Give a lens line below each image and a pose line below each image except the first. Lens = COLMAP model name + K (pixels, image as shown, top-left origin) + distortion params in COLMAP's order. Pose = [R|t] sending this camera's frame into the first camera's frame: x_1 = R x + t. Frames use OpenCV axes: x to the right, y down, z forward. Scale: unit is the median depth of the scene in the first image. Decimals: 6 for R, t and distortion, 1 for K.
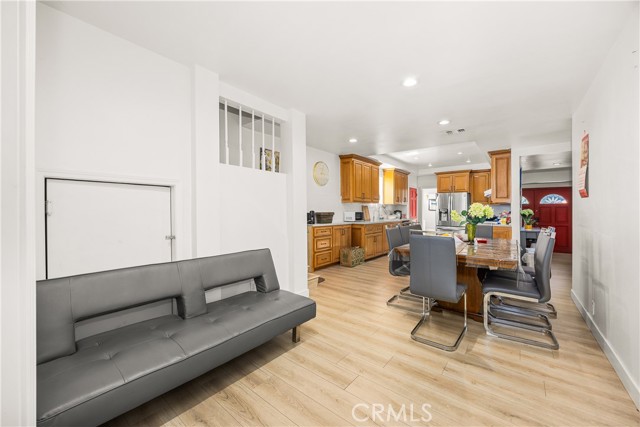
lens RADIAL K [[252.7, 0, 323.8], [0, 252.7, 210.2], [0, 0, 1]] dist [-0.002440, -0.000114]
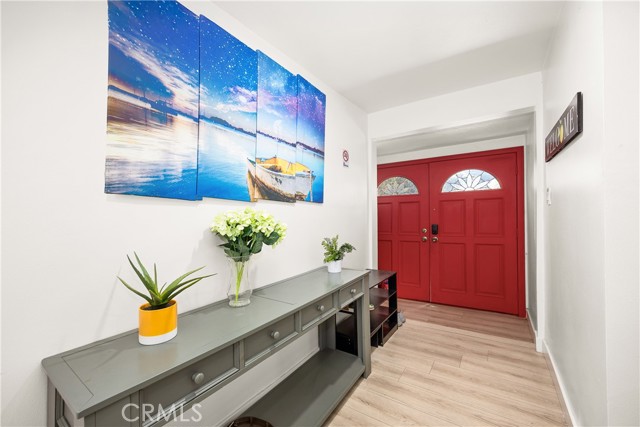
lens RADIAL K [[252.7, 0, 318.0], [0, 252.7, 213.2], [0, 0, 1]] dist [-0.002440, -0.000114]
pose [[0.998622, -0.028373, 0.044151, 0.656848], [0.028751, 0.999555, -0.007956, 0.007125], [-0.043906, 0.009214, 0.998993, 0.611177]]
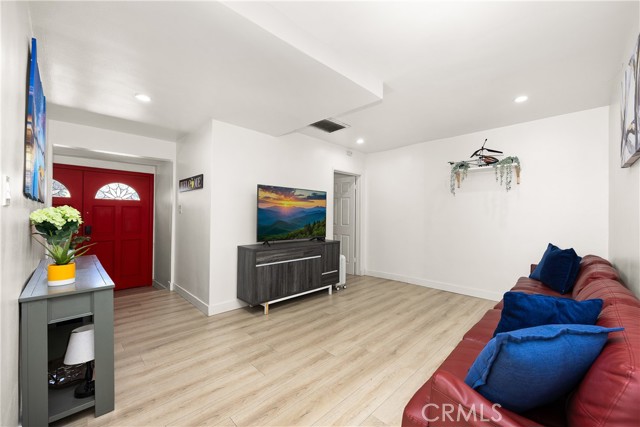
lens RADIAL K [[252.7, 0, 315.8], [0, 252.7, 214.2], [0, 0, 1]] dist [-0.002440, -0.000114]
pose [[0.128169, 0.003399, 0.991747, 0.431433], [-0.012910, 0.999915, -0.001759, 0.001159], [-0.991668, -0.012578, 0.128202, 0.517912]]
